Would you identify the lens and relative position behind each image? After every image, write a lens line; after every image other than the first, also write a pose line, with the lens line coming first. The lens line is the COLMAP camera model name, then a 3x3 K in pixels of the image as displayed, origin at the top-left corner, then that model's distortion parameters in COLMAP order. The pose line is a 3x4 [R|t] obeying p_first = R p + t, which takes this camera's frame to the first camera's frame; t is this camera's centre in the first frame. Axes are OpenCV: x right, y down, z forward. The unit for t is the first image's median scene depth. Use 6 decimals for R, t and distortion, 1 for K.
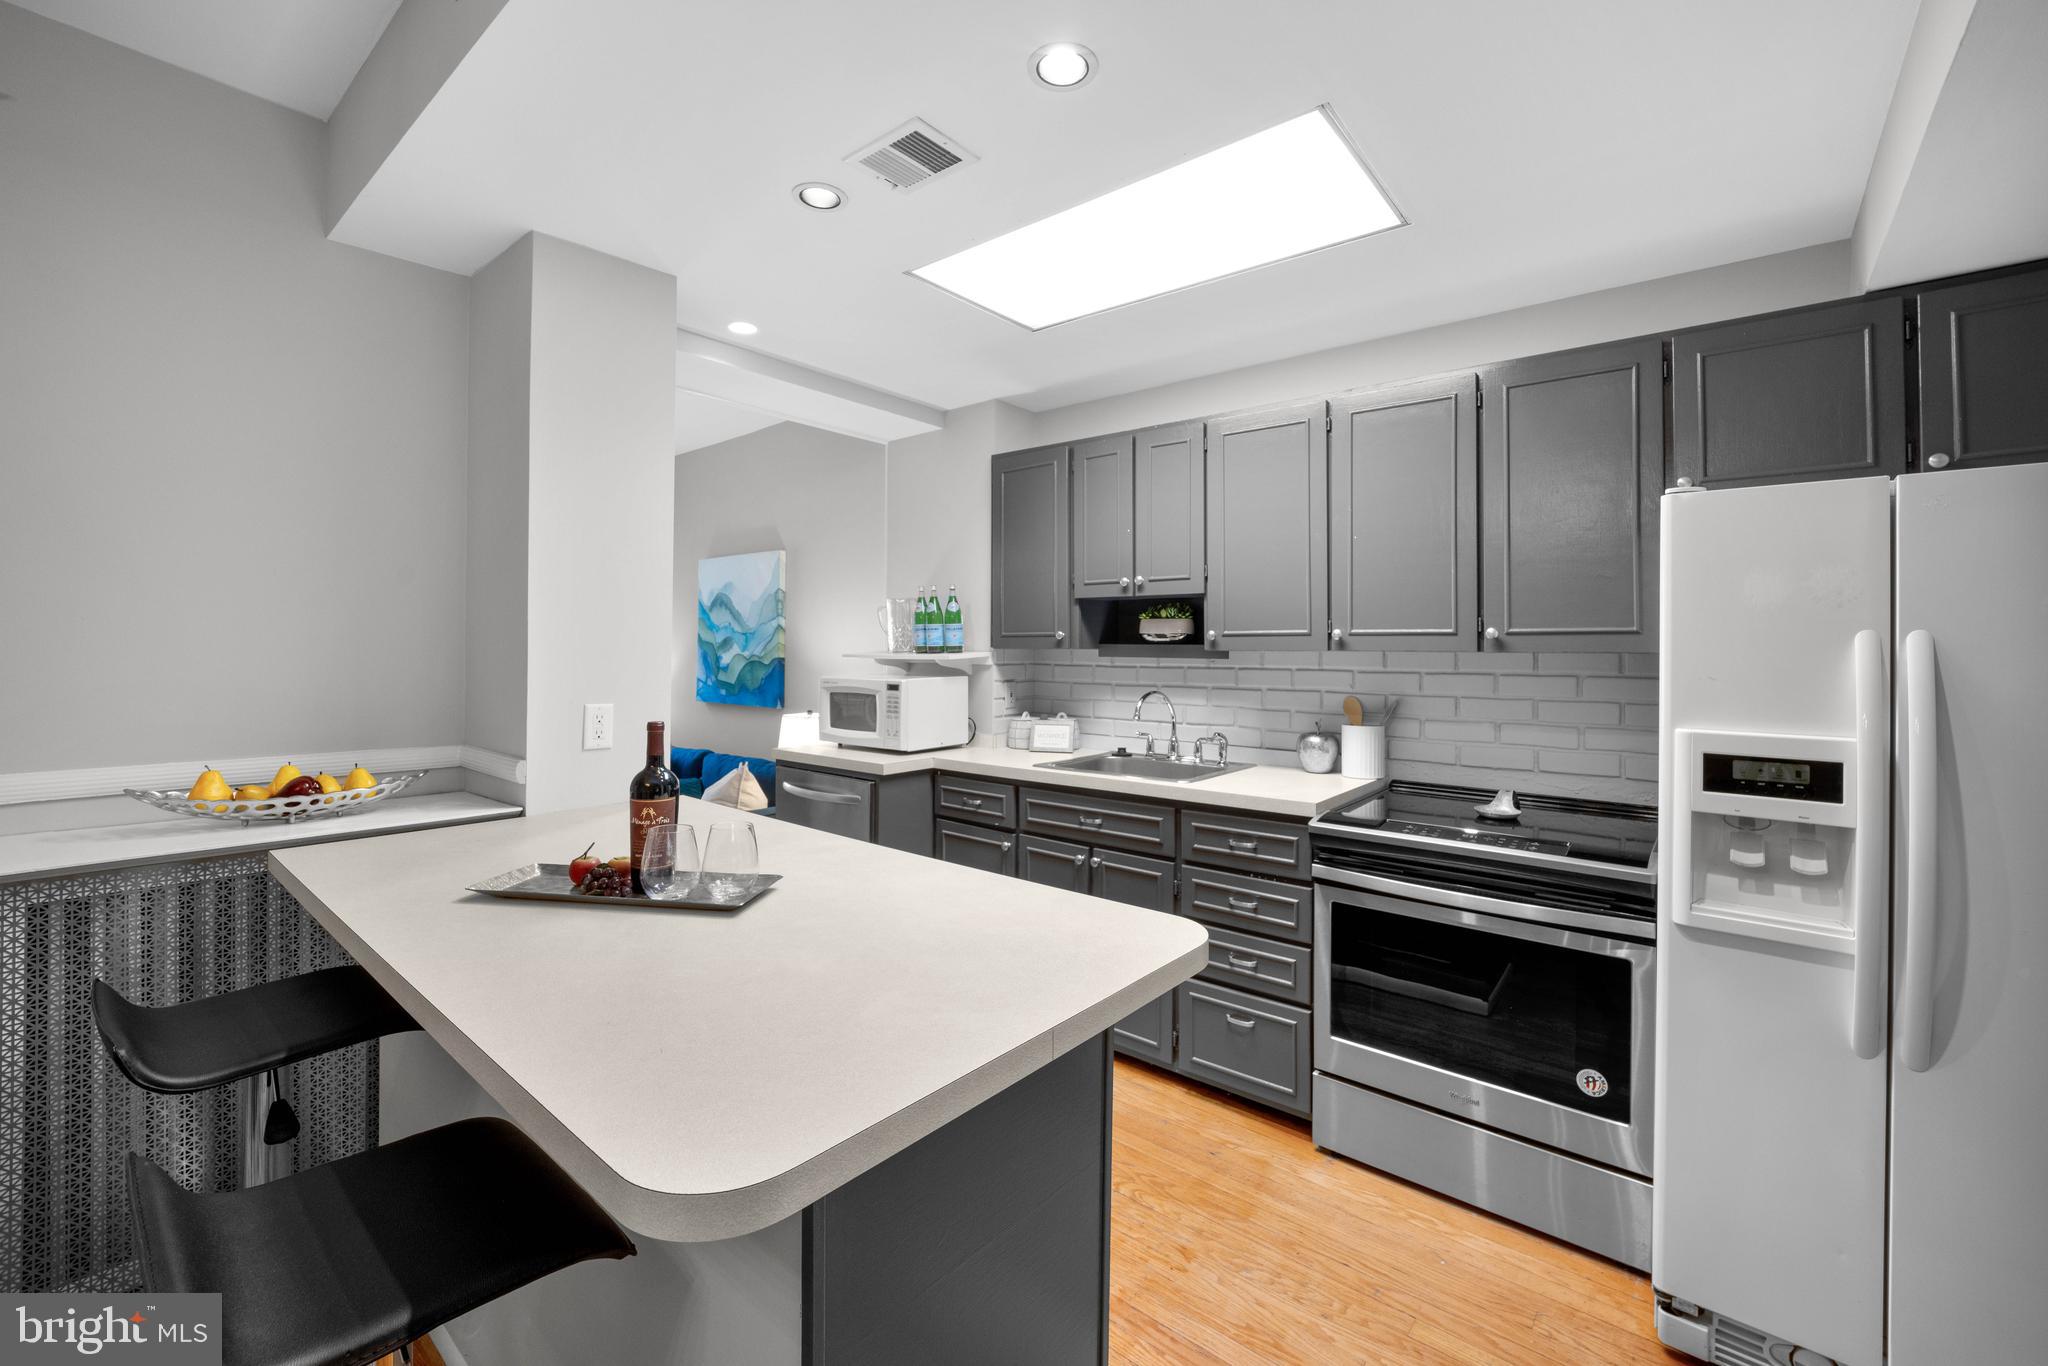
lens RADIAL K [[838.6, 0, 1024.9], [0, 838.6, 648.2], [0, 0, 1]] dist [-0.003328, -0.000194]
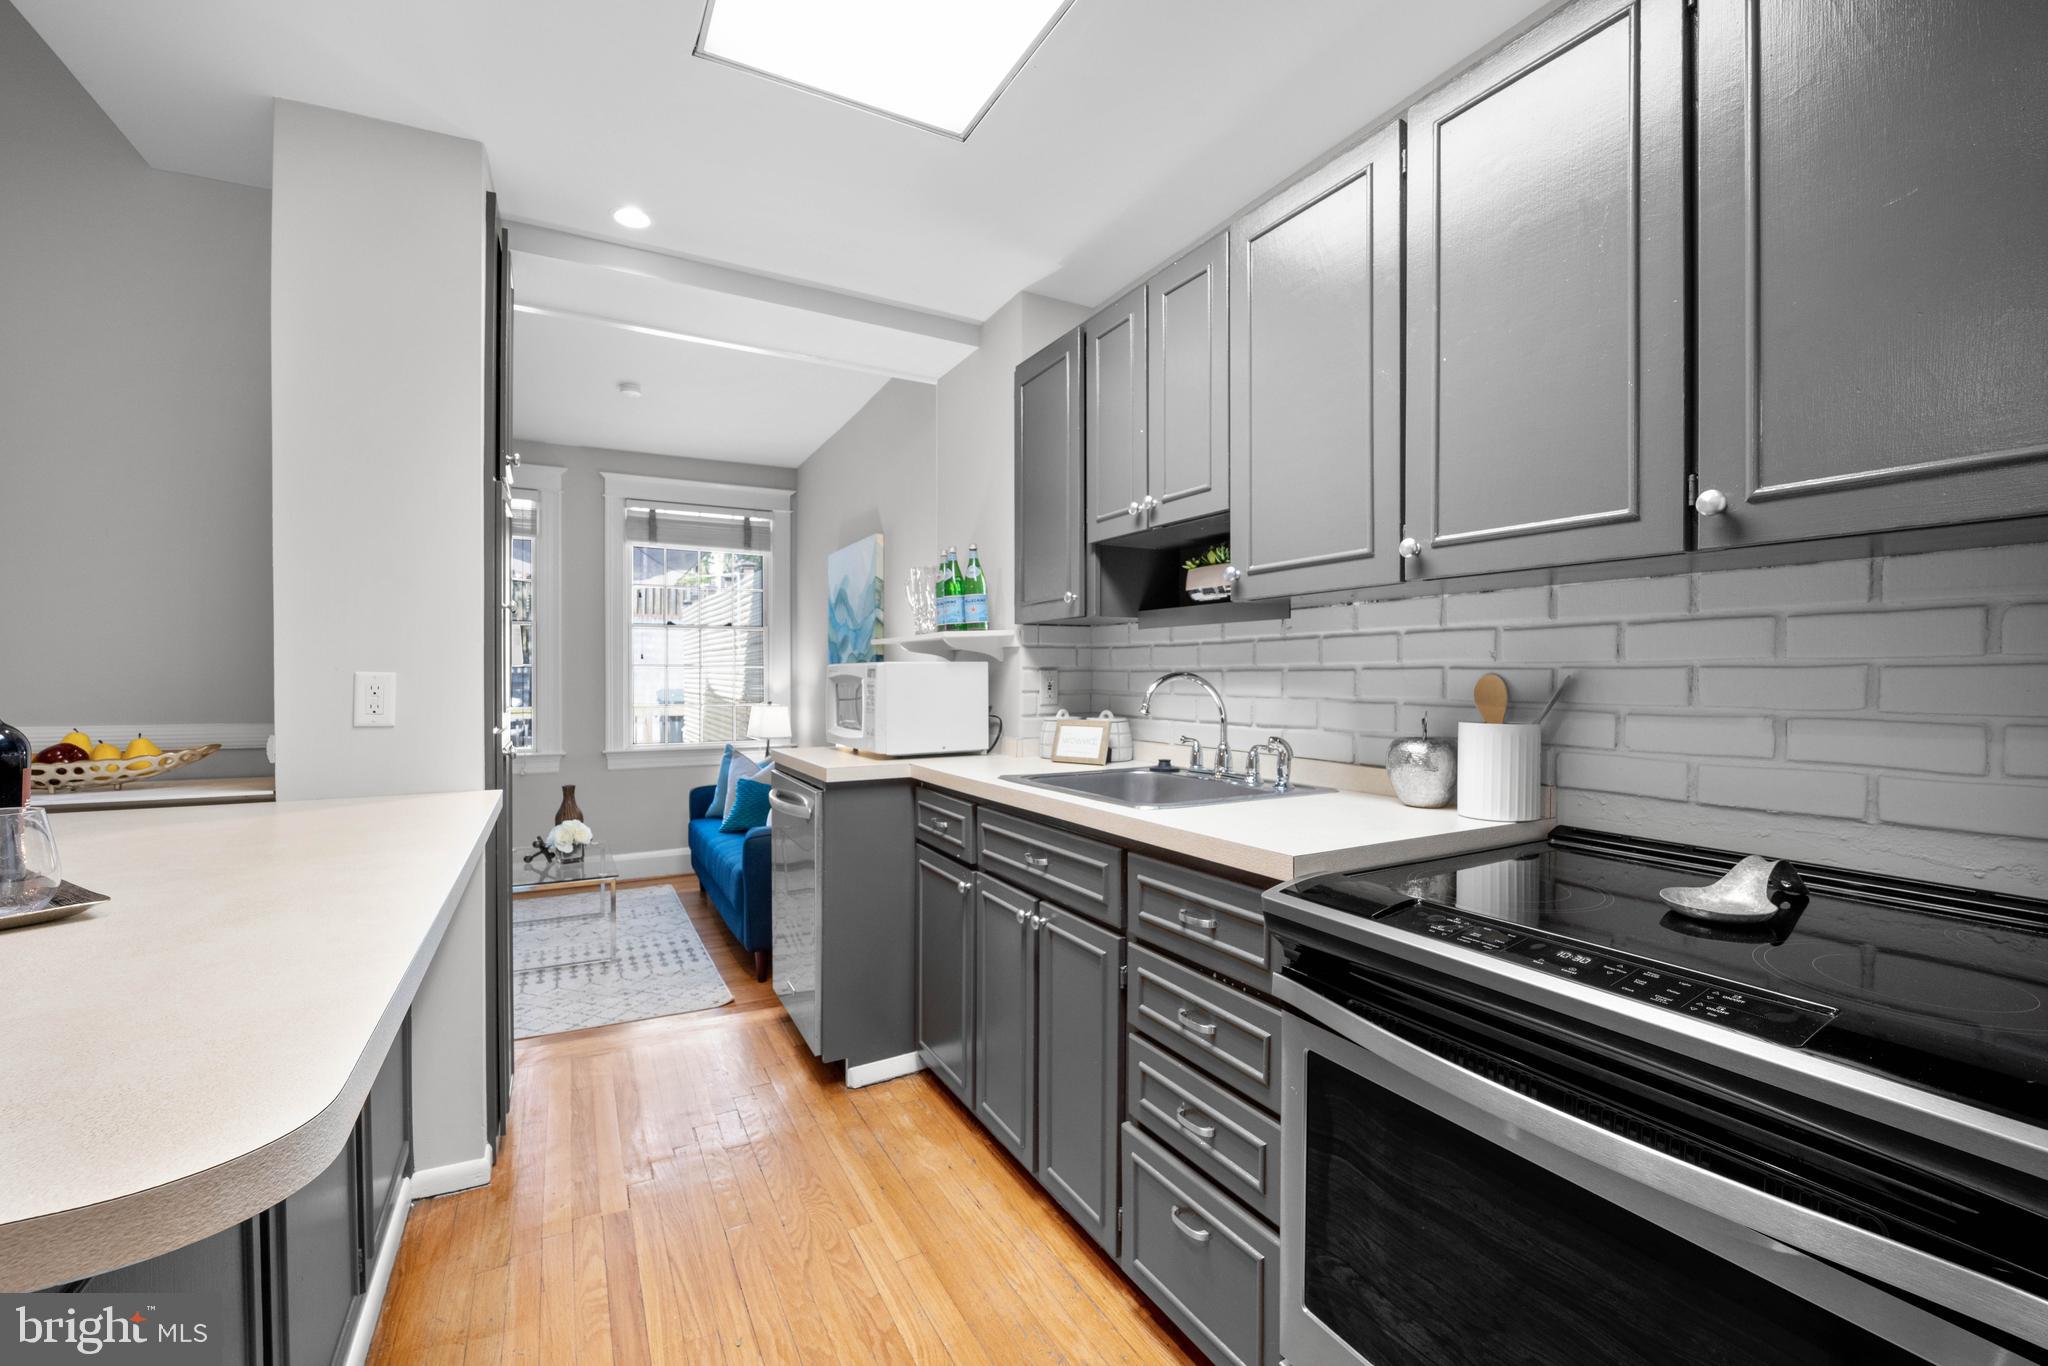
lens RADIAL K [[856.6, 0, 1018.1], [0, 856.6, 688.8], [0, 0, 1]] dist [-0.011322, -0.000073]
pose [[0.932544, 0.002999, -0.361043, 0.278487], [0.002732, 0.999878, 0.015361, 0.053798], [0.361045, -0.015311, 0.932423, 0.328777]]
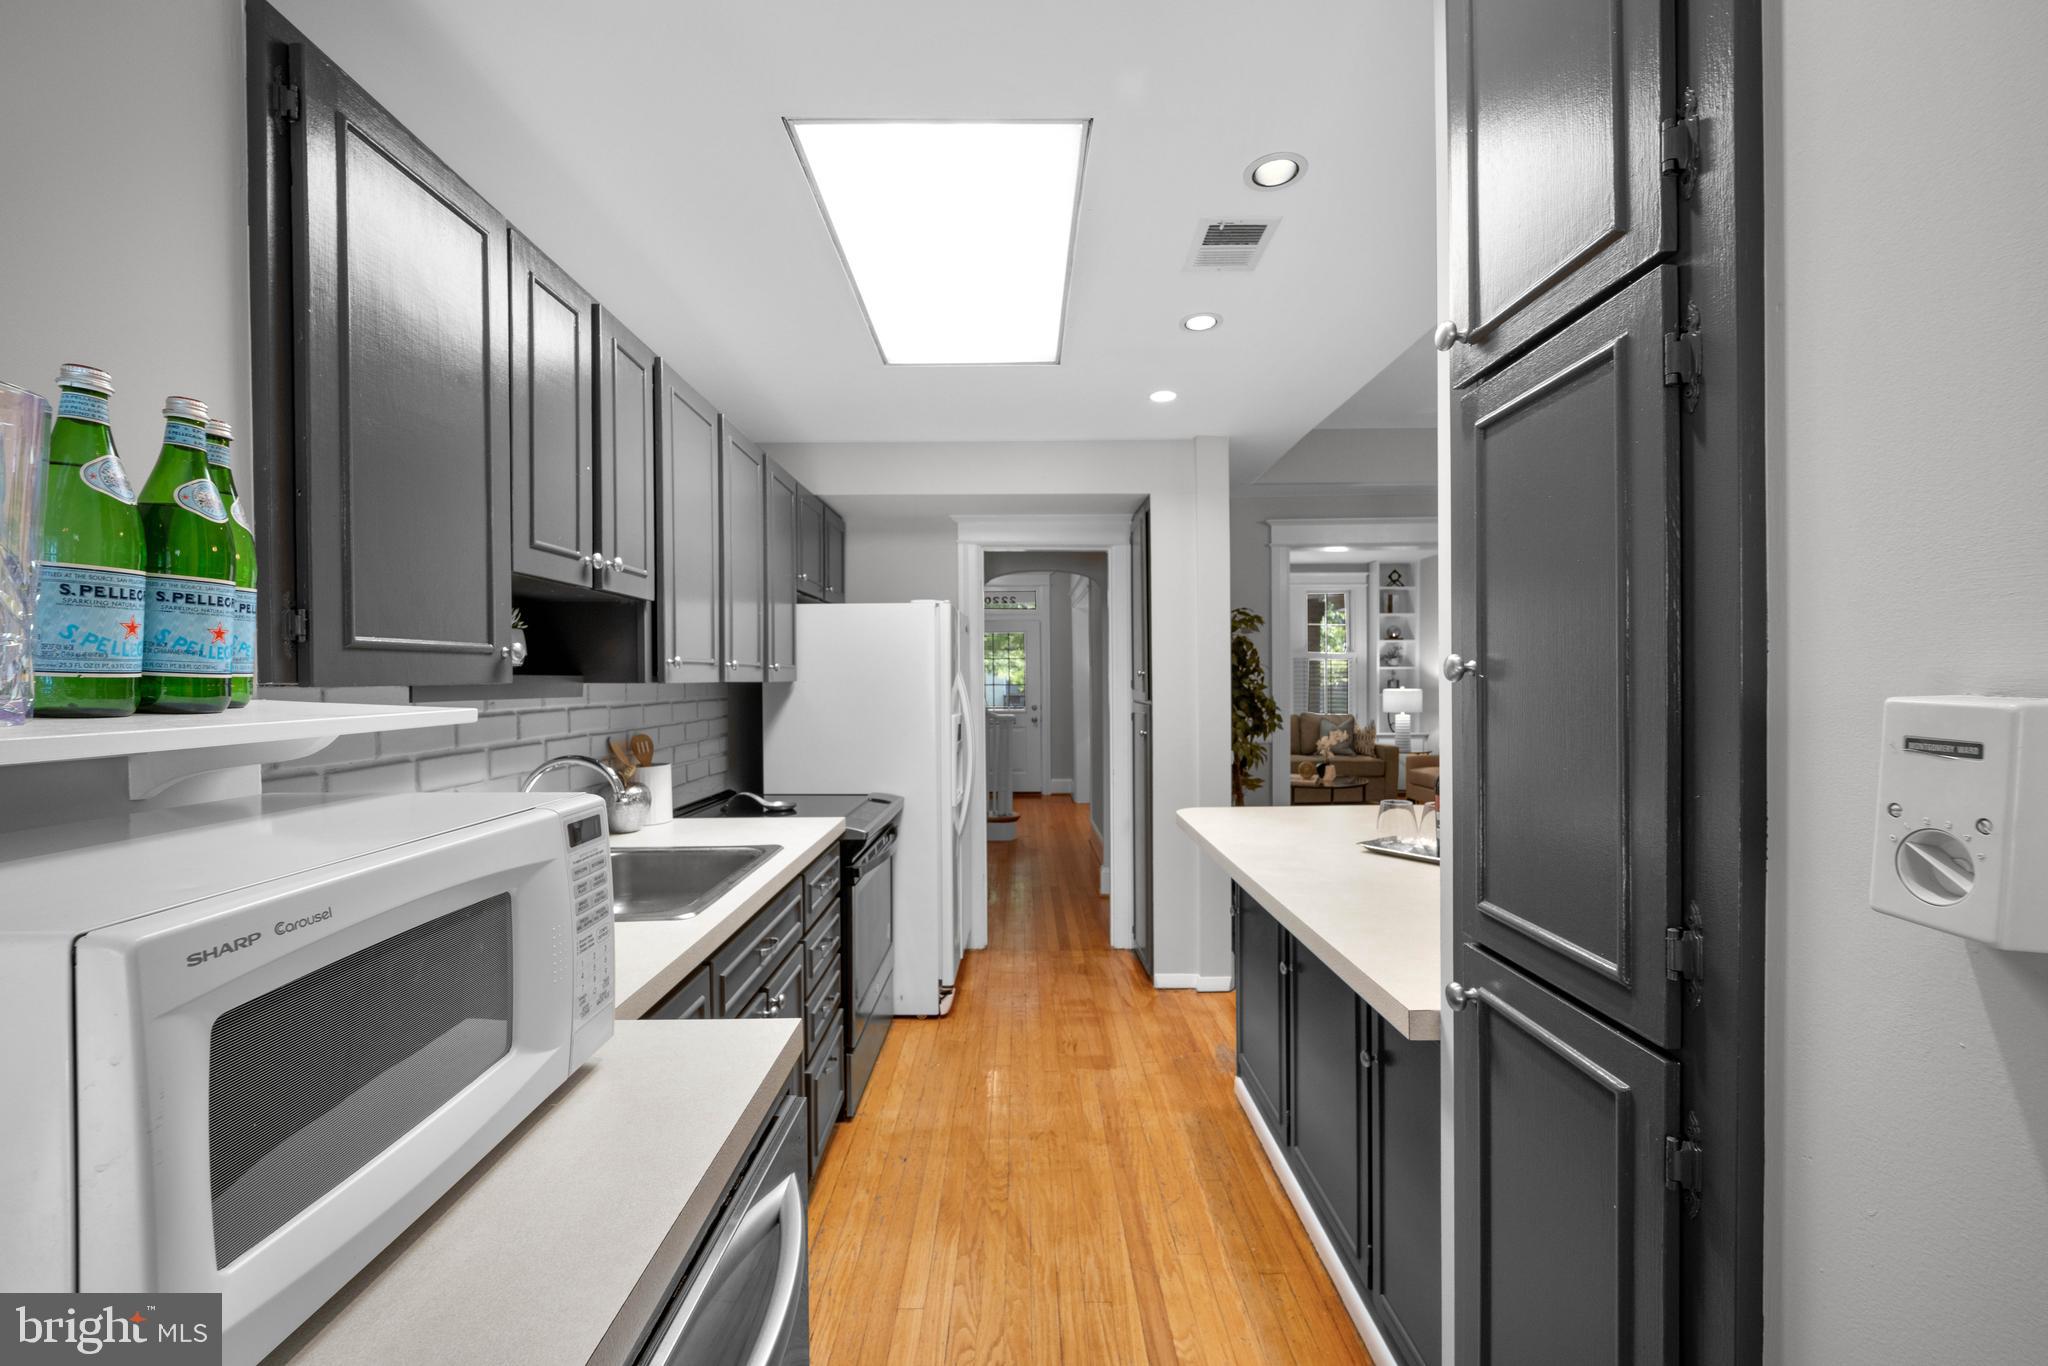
lens RADIAL K [[834.4, 0, 1021.4], [0, 834.4, 687.4], [0, 0, 1]] dist [-0.002722, -0.000329]
pose [[-0.650032, -0.007707, 0.759867, -0.483471], [0.001652, 0.999932, 0.011555, -0.001437], [-0.759905, 0.008767, -0.649975, 1.142272]]
